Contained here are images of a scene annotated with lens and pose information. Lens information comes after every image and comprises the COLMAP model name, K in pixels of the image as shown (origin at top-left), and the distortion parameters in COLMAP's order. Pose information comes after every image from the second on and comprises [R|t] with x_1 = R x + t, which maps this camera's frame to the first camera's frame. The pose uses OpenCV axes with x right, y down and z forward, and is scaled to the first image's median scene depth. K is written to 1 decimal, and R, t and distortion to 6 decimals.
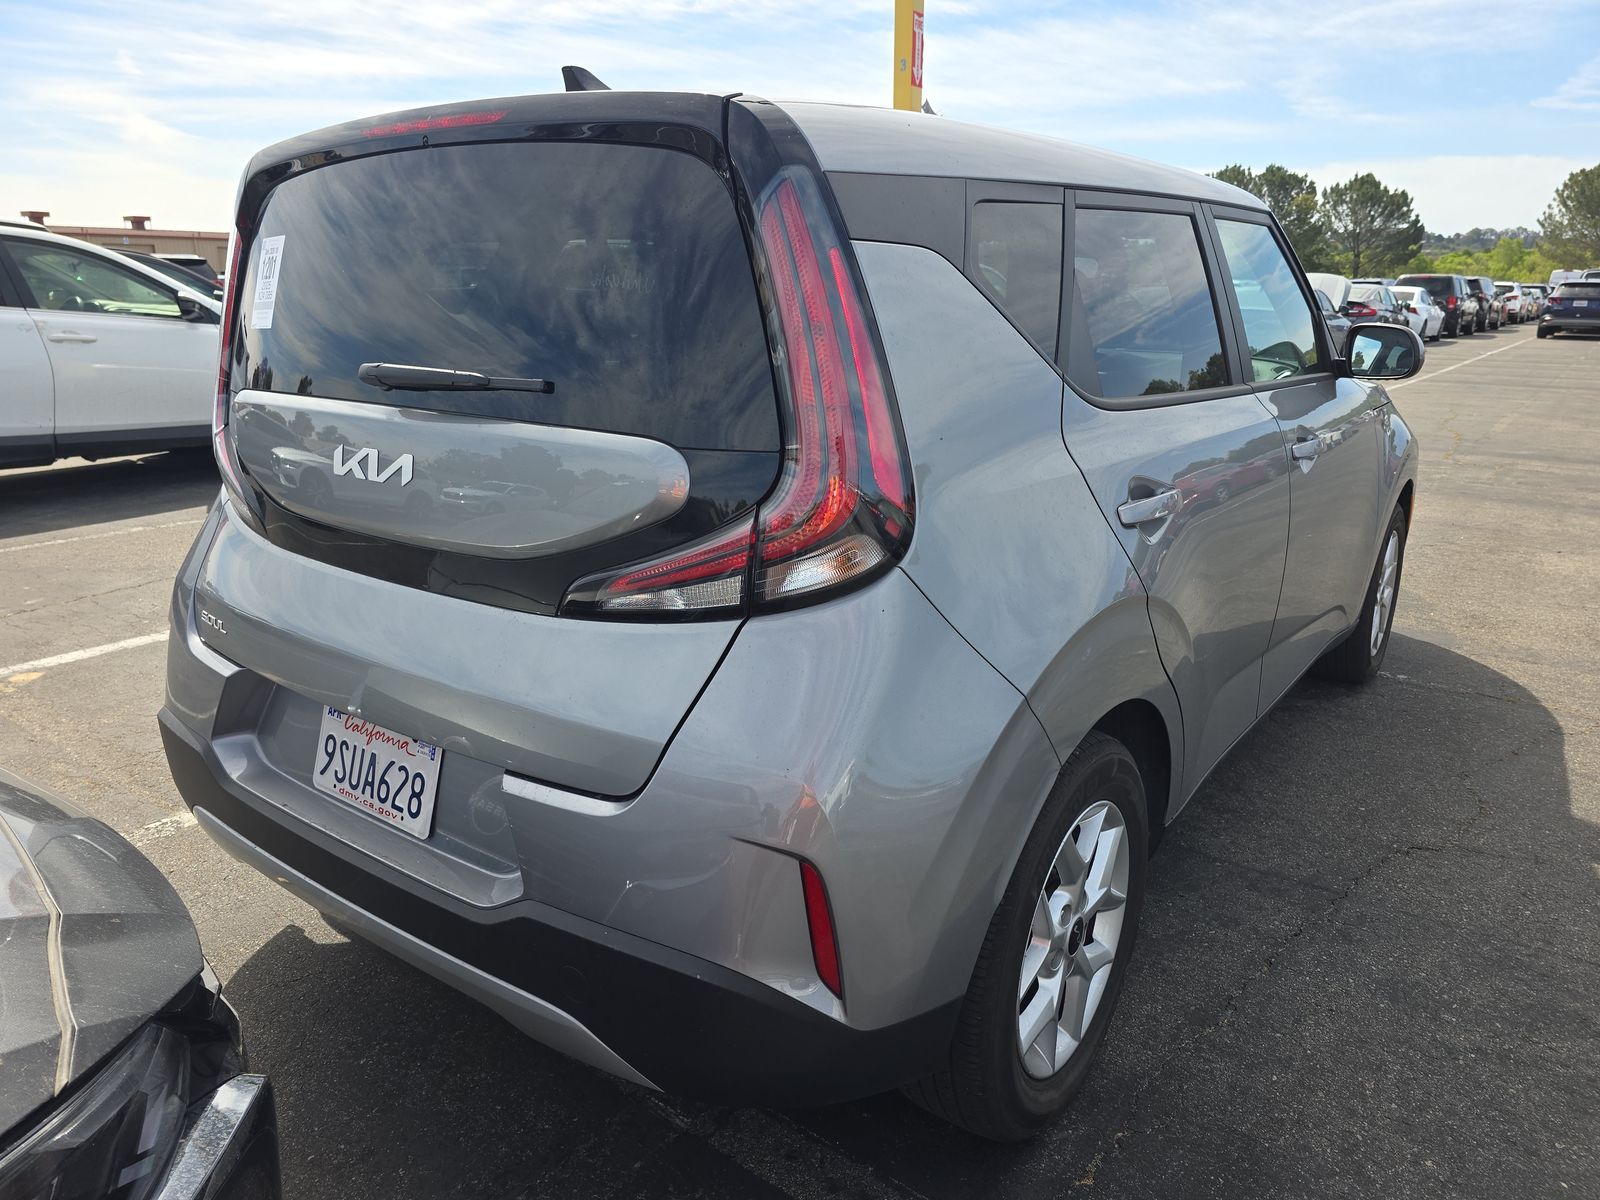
lens RADIAL K [[1065.0, 0, 807.3], [0, 1065.0, 601.1], [0, 0, 1]] dist [0.008122, -0.005038]
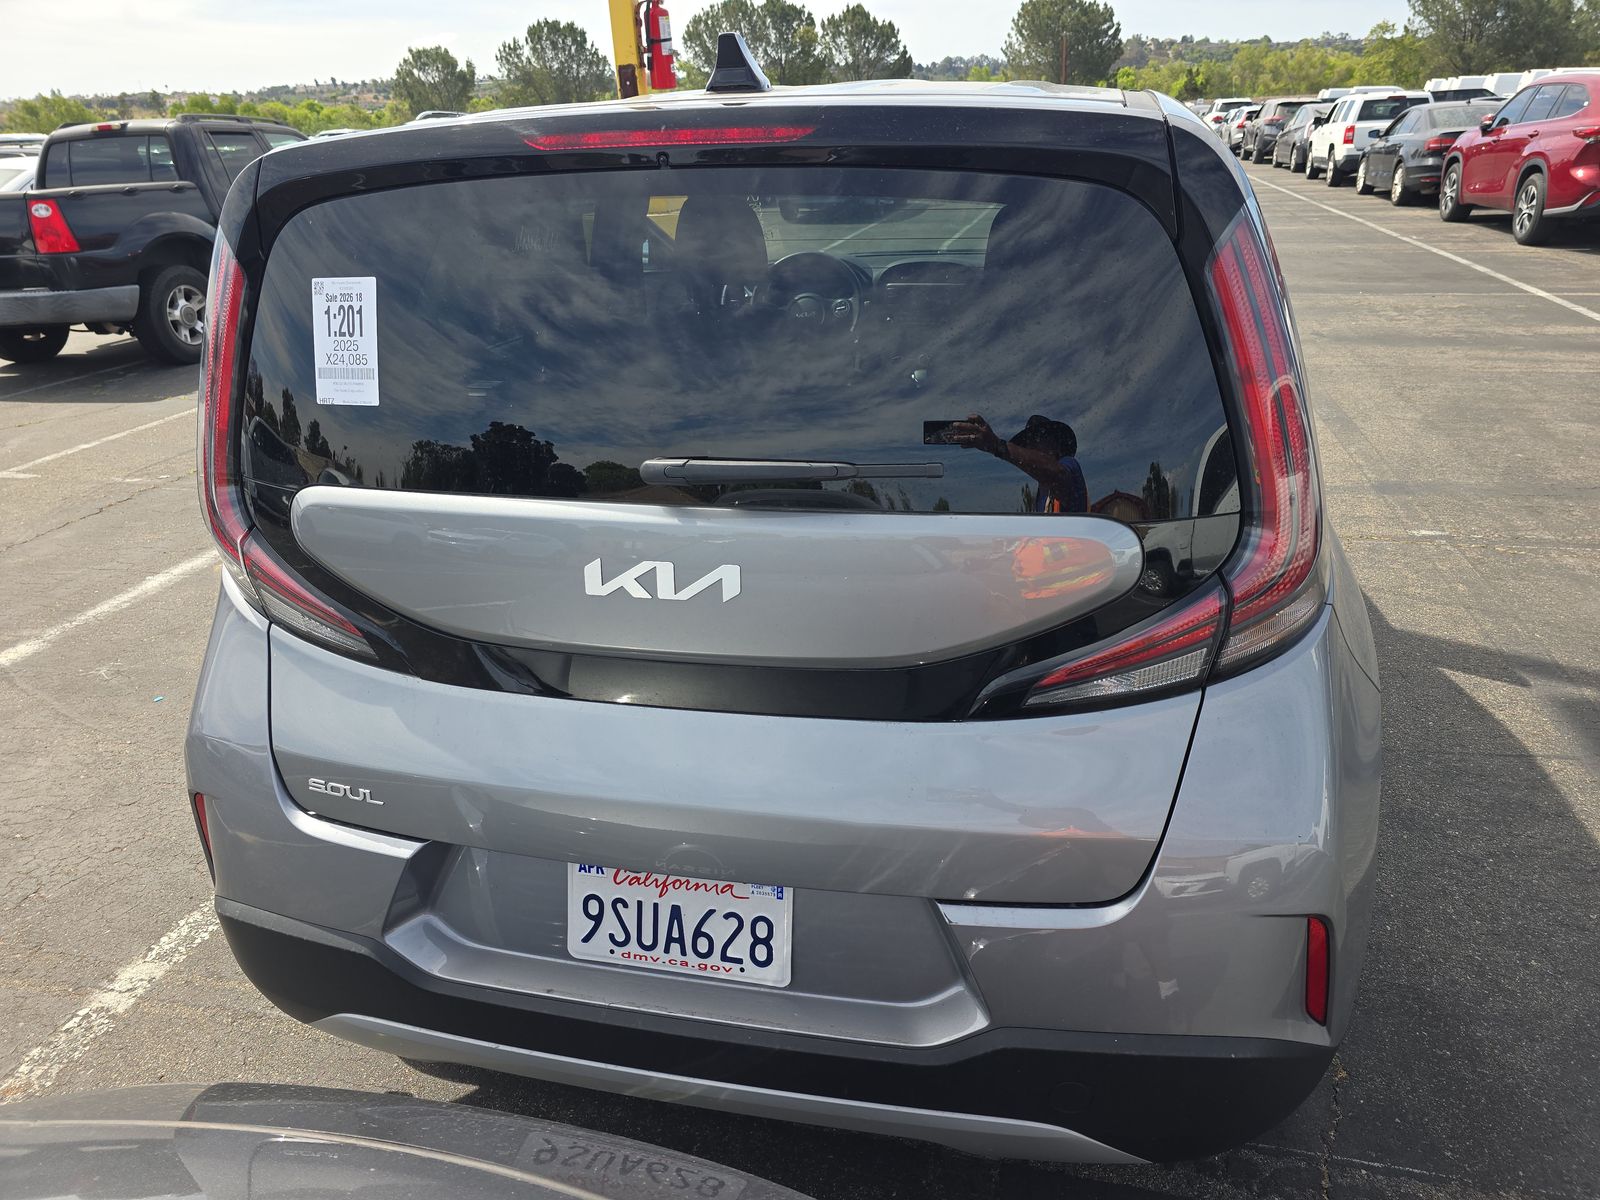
lens RADIAL K [[1051.1, 0, 802.6], [0, 1051.1, 602.3], [0, 0, 1]] dist [0.030031, -0.003347]
pose [[0.917956, -0.196813, 0.344414, -0.579942], [0.149896, 0.975964, 0.158195, -0.218352], [-0.367270, -0.093590, 0.925394, 0.222129]]
